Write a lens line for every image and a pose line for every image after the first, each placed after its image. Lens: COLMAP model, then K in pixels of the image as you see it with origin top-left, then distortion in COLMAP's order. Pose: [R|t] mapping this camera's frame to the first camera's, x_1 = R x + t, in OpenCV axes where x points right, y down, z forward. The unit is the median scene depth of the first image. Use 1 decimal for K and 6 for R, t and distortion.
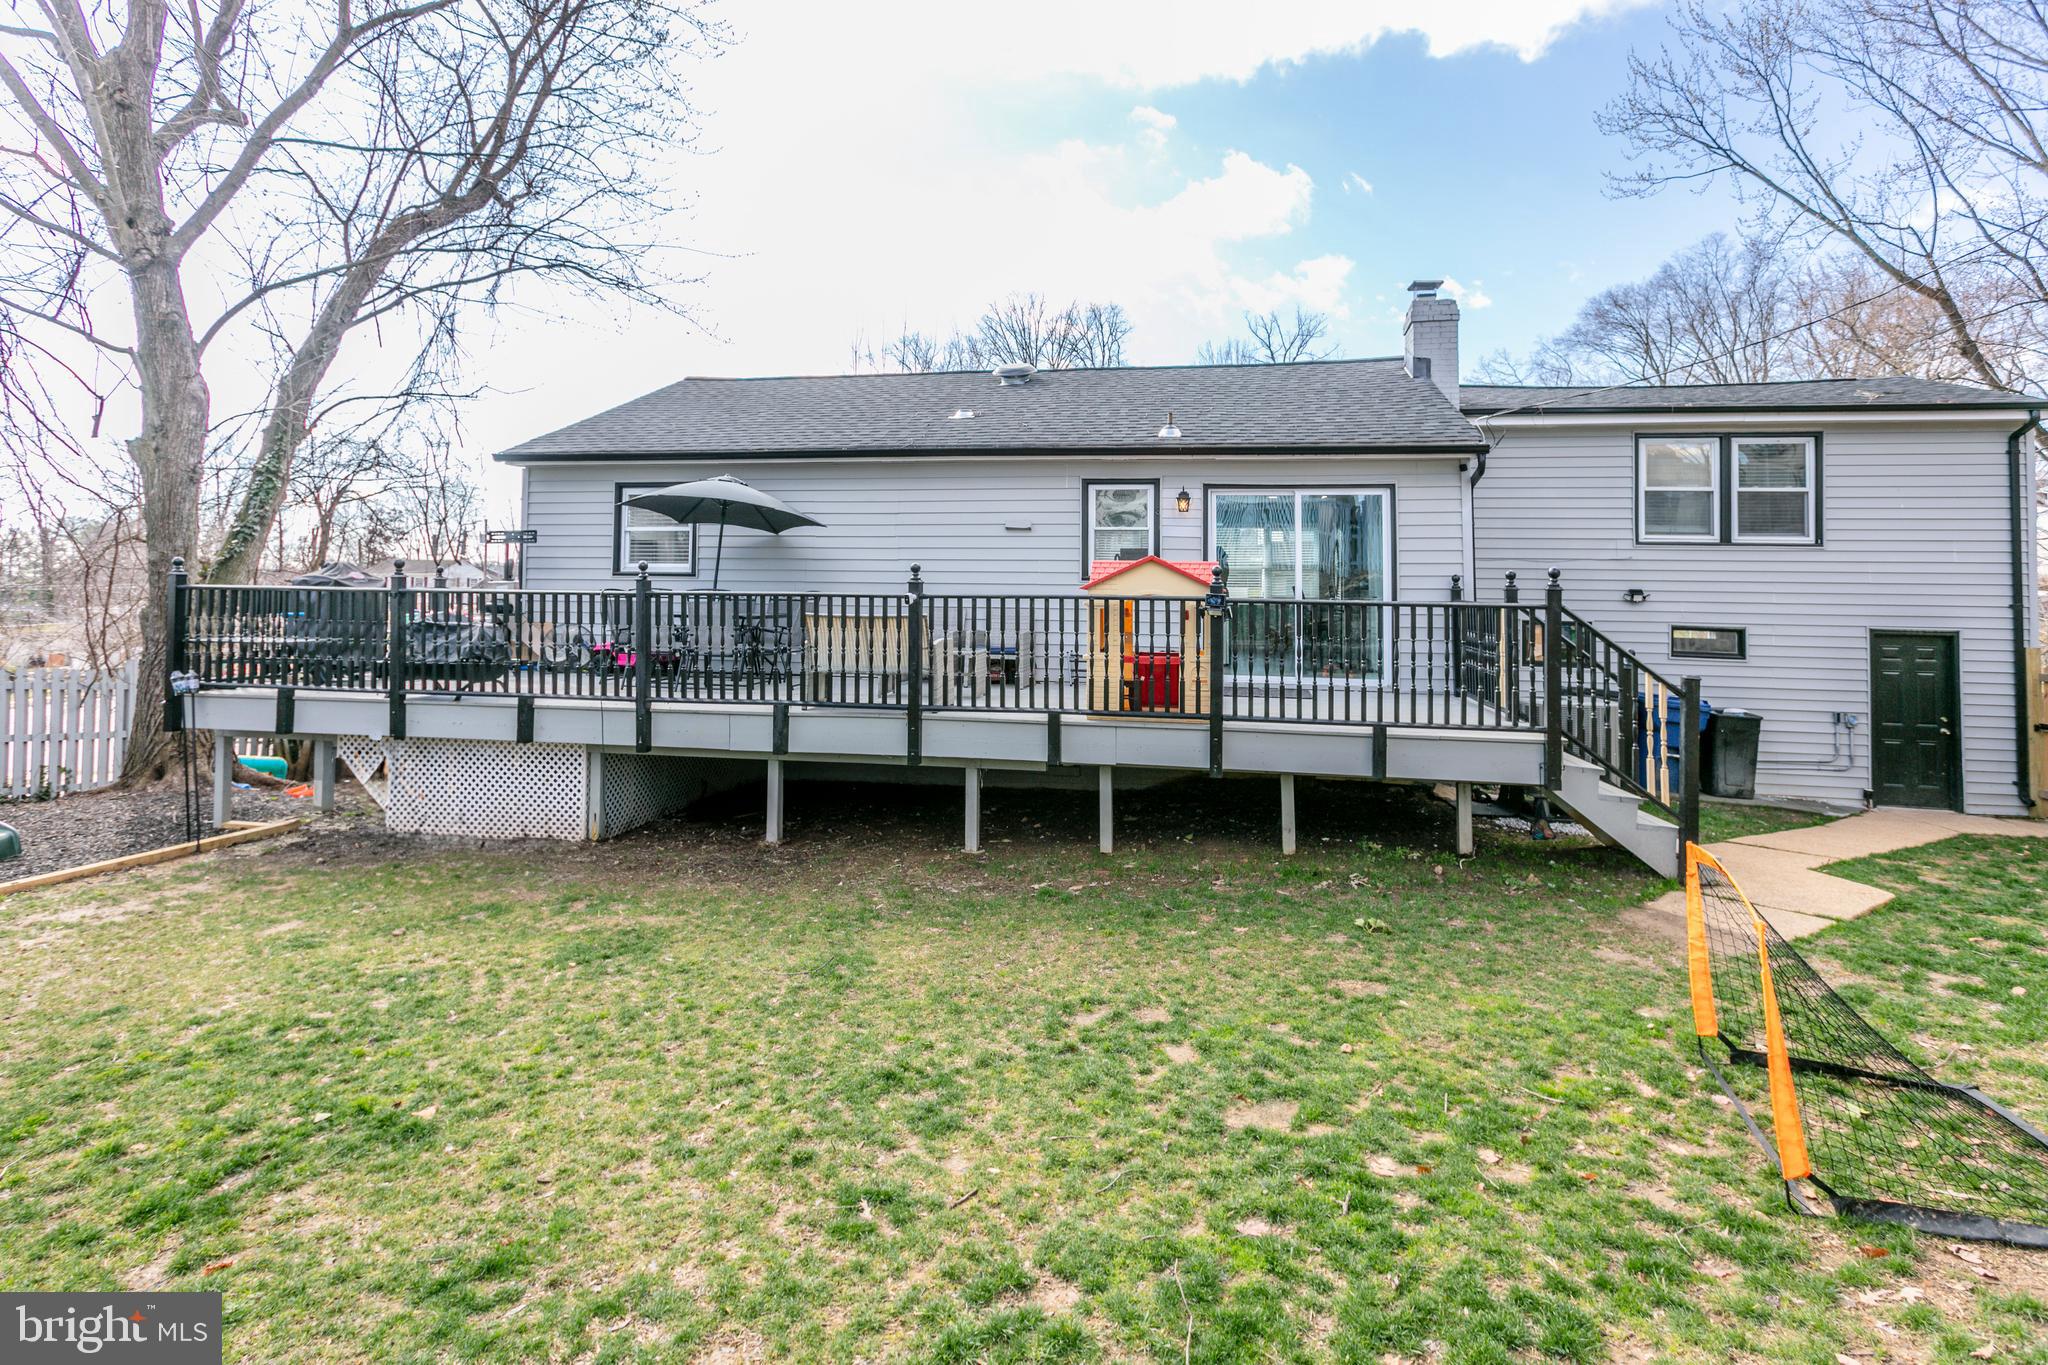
lens RADIAL K [[1080.4, 0, 1003.3], [0, 1080.4, 551.7], [0, 0, 1]] dist [0.002697, 0.002470]
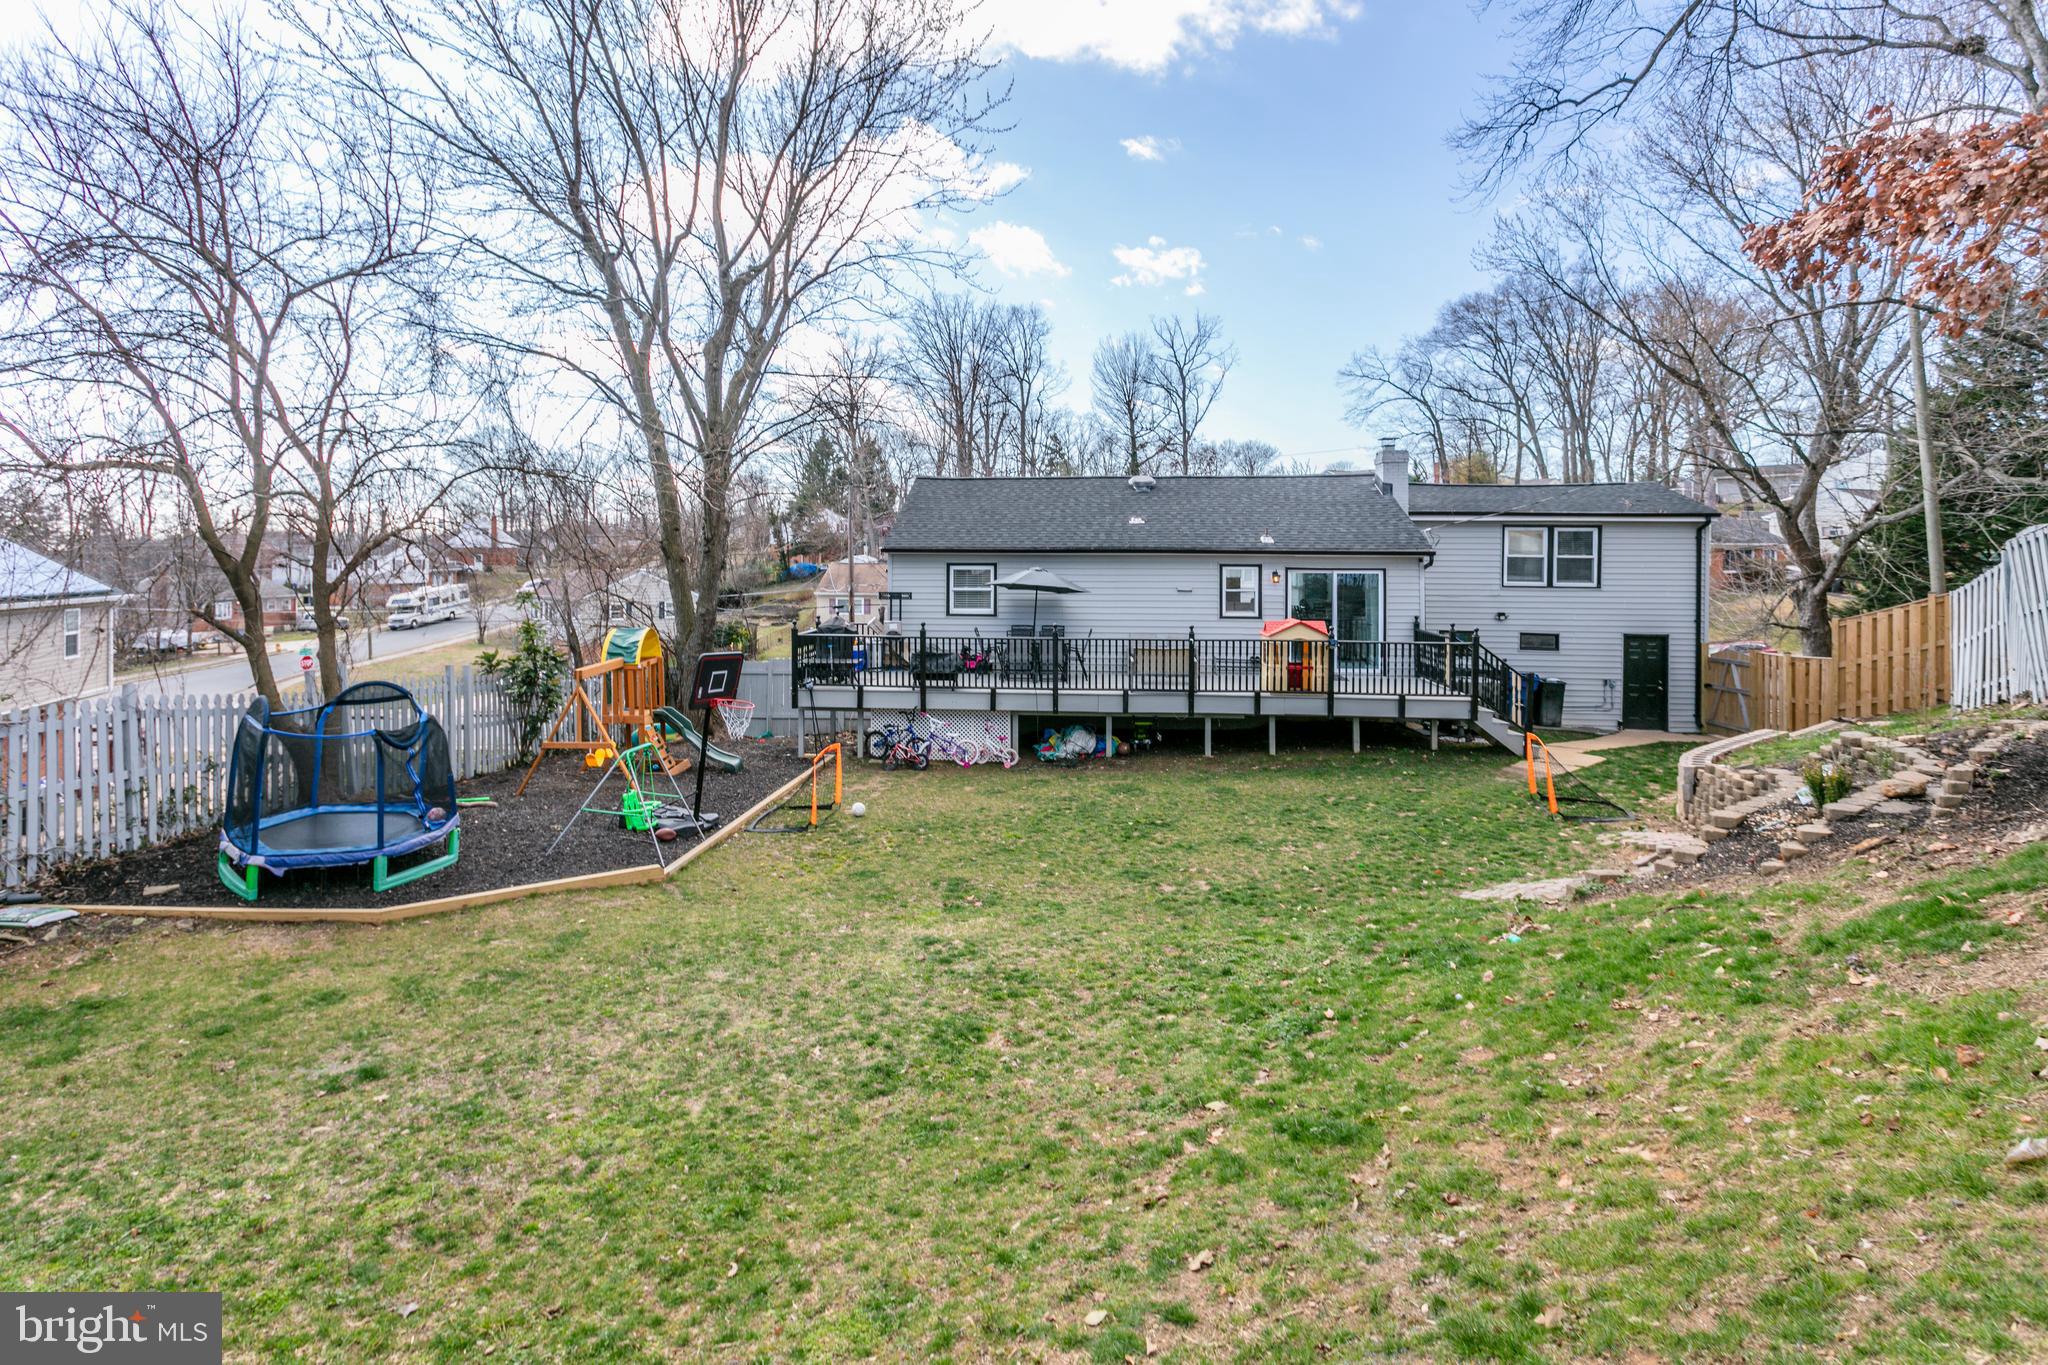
lens RADIAL K [[1080.4, 0, 951.3], [0, 1080.4, 569.4], [0, 0, 1]] dist [0.002697, 0.002470]
pose [[0.997087, -0.011676, 0.075368, -0.581483], [0.007778, 0.998627, 0.051810, -0.174414], [-0.075869, -0.051073, 0.995809, -0.902214]]
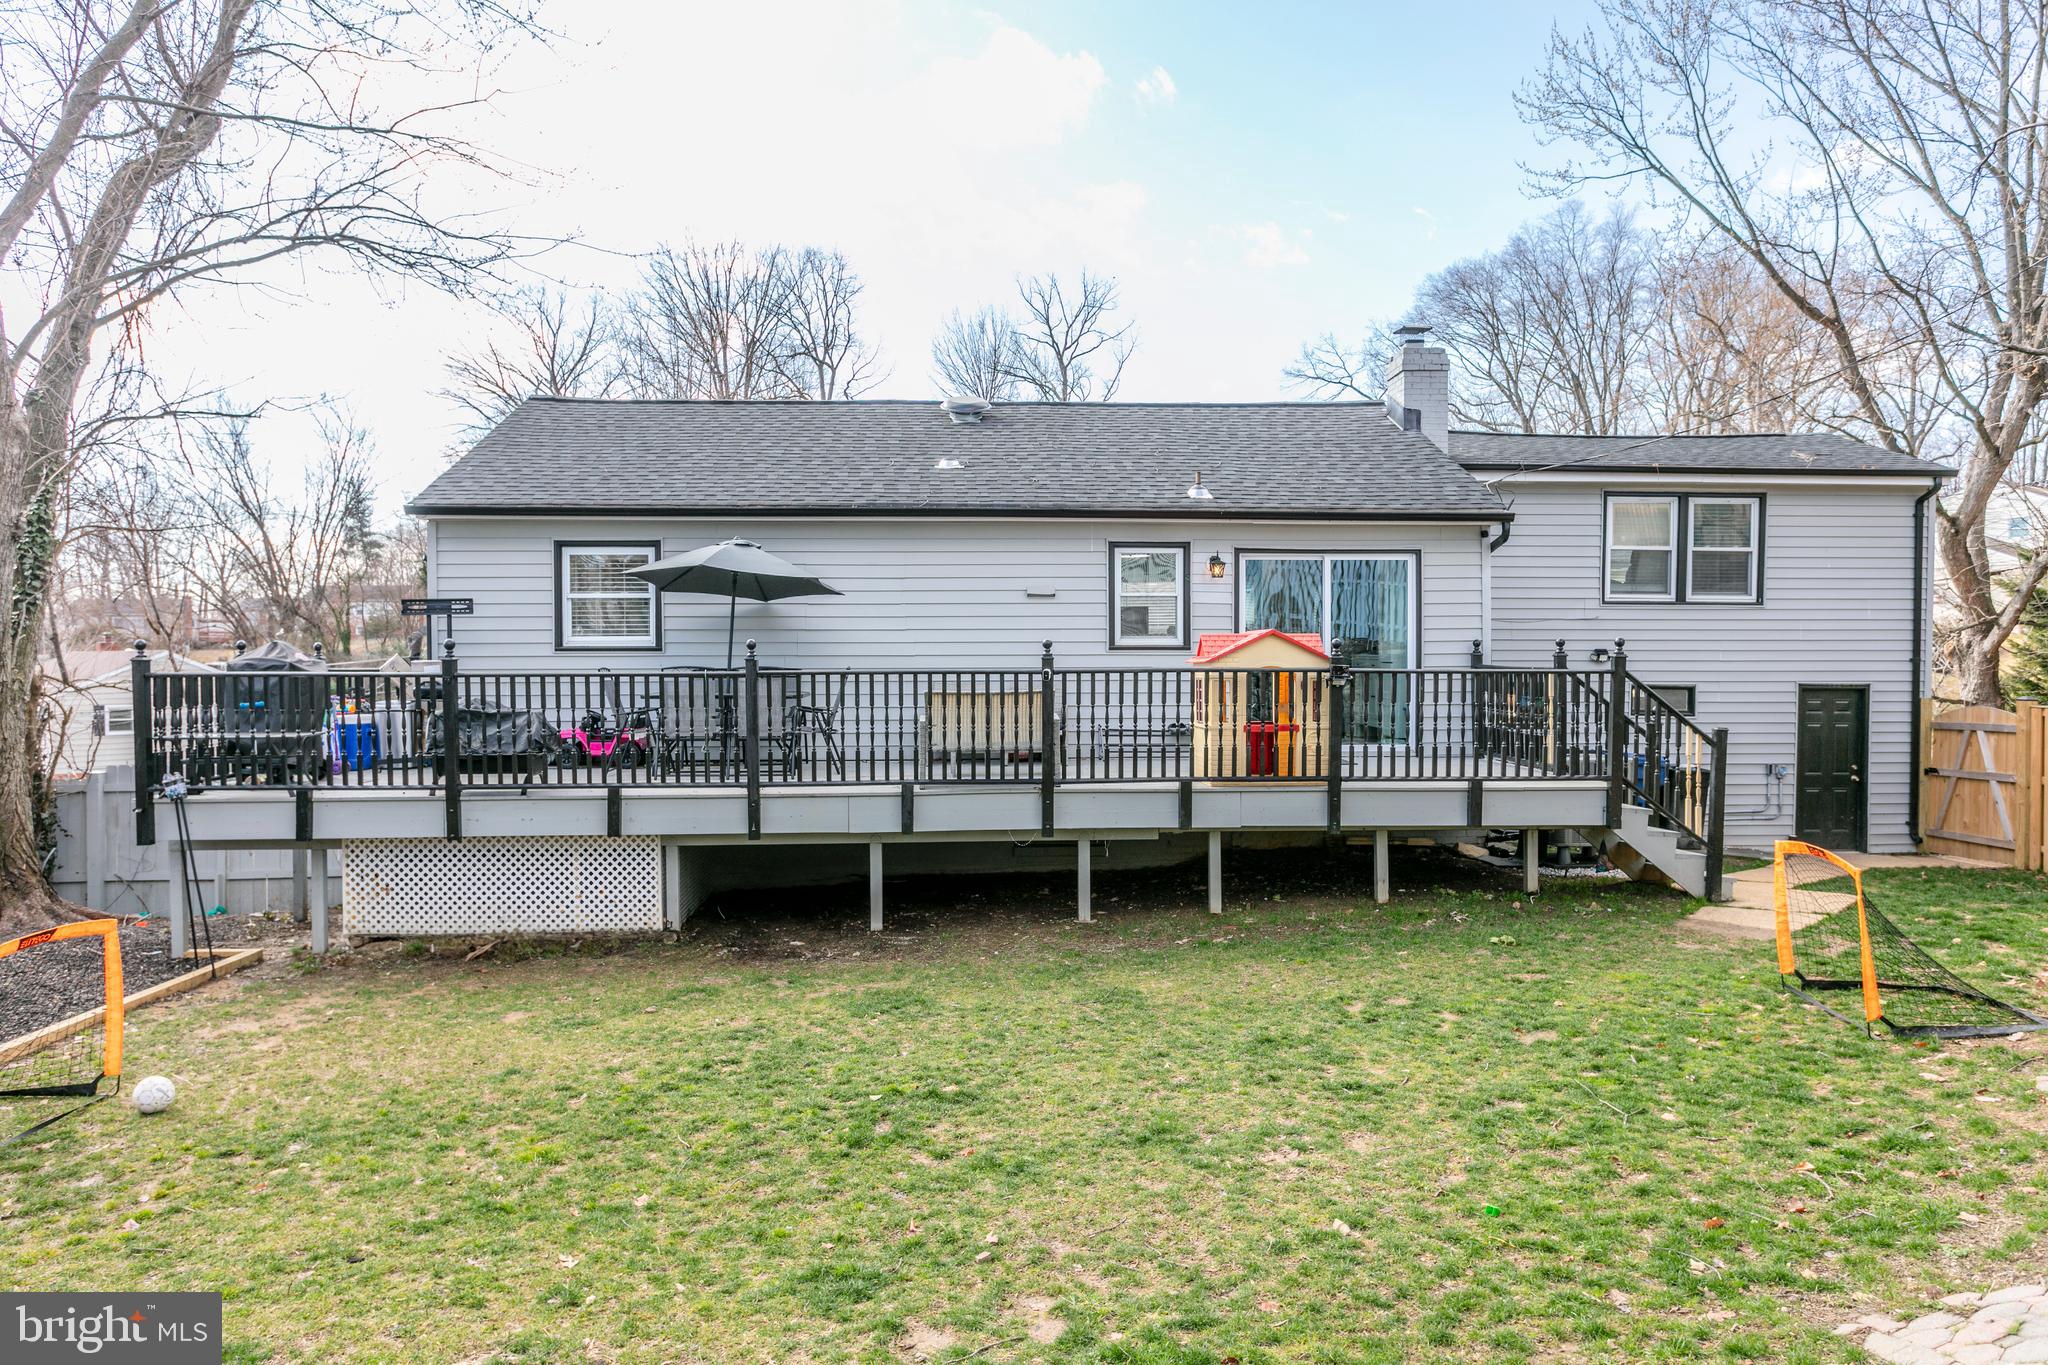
lens RADIAL K [[1529.1, 0, 1020.7], [0, 1529.1, 729.7], [0, 0, 1]] dist [0.006386, 0.003211]
pose [[0.967667, -0.027524, 0.250726, -0.371115], [0.005281, 0.996021, 0.088957, -0.025589], [-0.252177, -0.084756, 0.963962, -0.298202]]
